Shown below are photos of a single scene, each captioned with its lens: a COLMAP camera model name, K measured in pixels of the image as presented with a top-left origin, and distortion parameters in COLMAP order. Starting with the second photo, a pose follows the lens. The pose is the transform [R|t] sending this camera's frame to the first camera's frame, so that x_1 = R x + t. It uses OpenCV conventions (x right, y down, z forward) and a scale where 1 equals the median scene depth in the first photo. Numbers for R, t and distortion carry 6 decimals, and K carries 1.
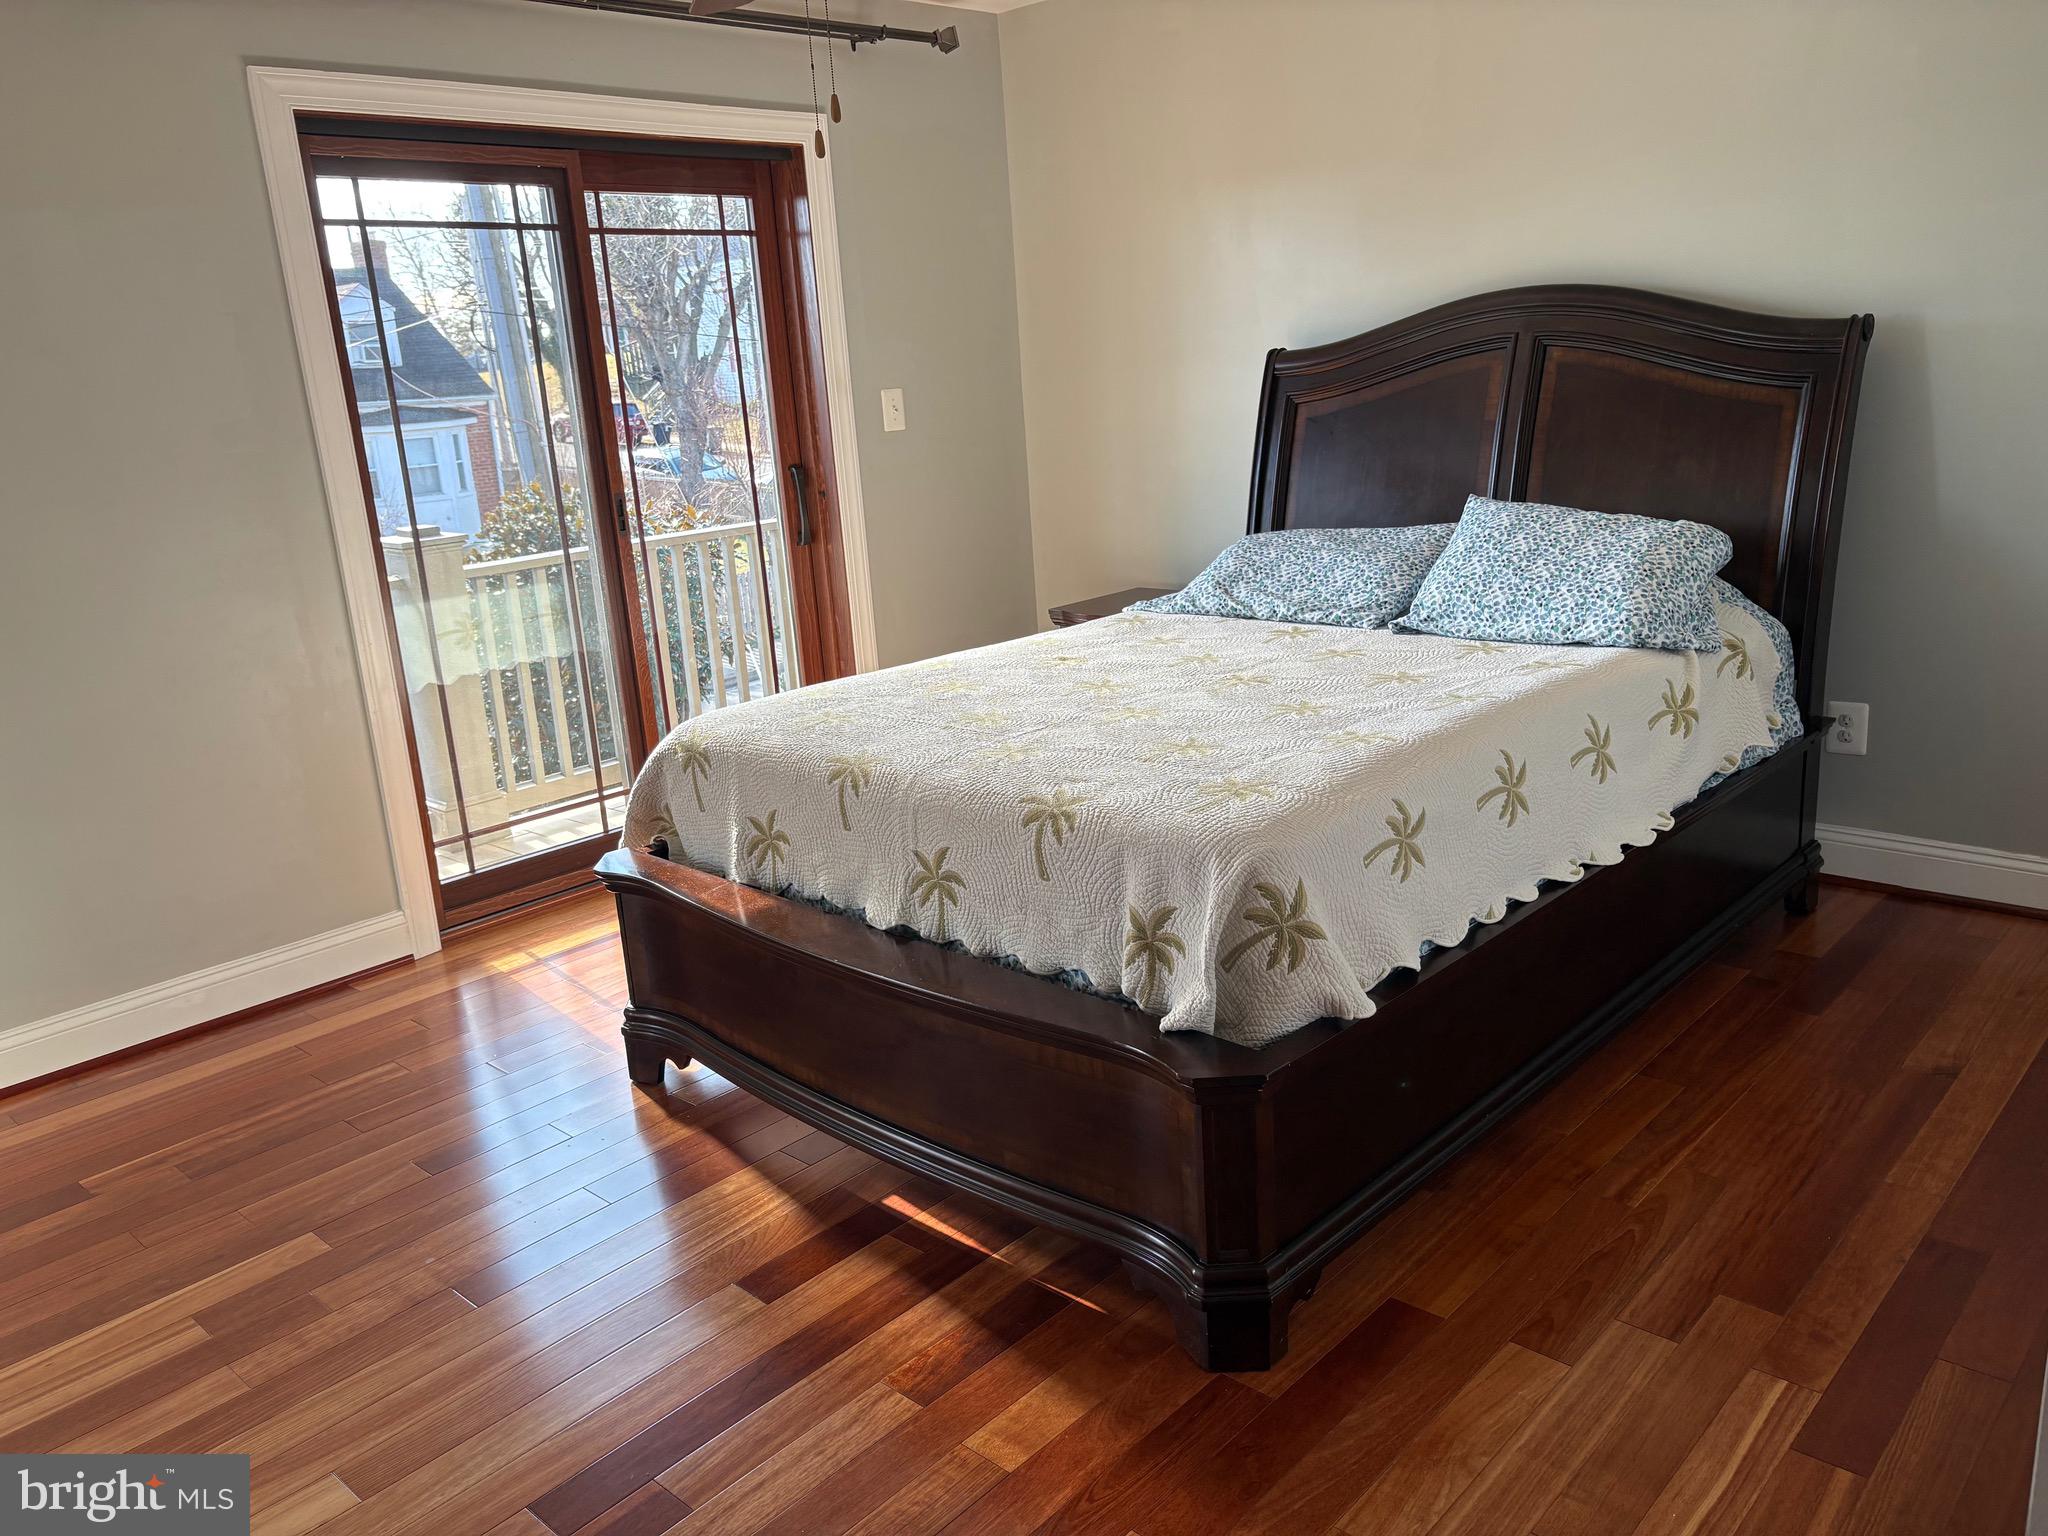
lens RADIAL K [[1582.8, 0, 1024.0], [0, 1582.8, 768.0], [0, 0, 1]] dist [0.081868, -0.003988]
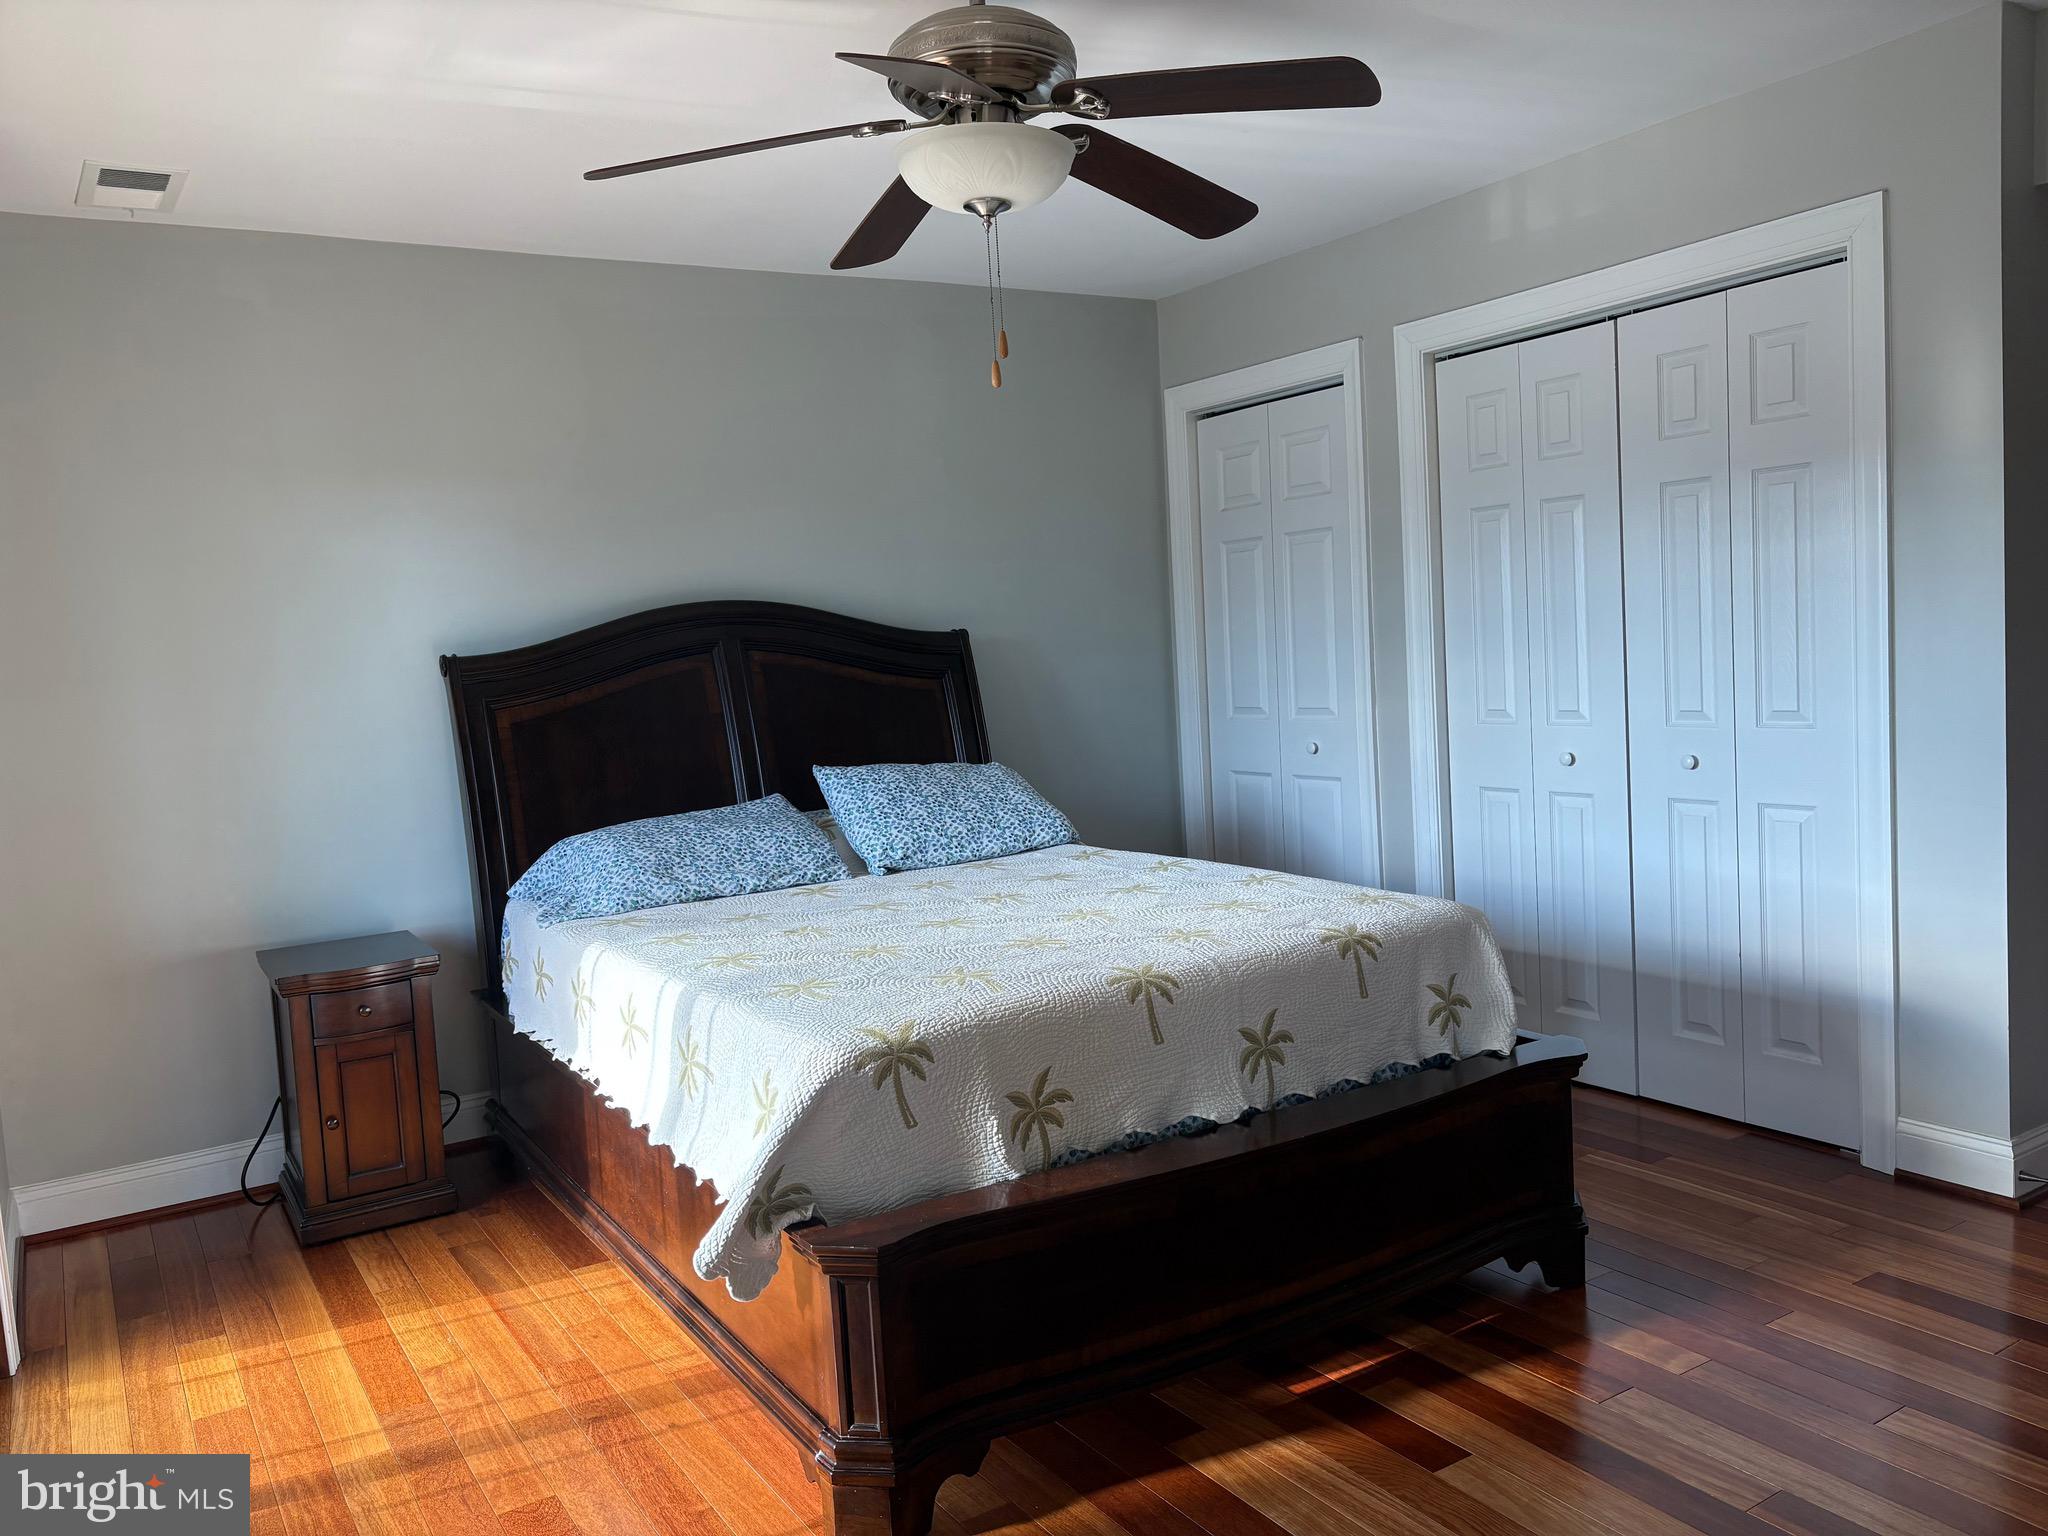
lens RADIAL K [[1562.9, 0, 1024.0], [0, 1562.9, 768.0], [0, 0, 1]] dist [0.004137, -0.001640]
pose [[0.275433, -0.039281, 0.960517, -1.071257], [0.293721, 0.954823, -0.045178, -0.105272], [-0.915349, 0.294568, 0.274527, 0.789689]]
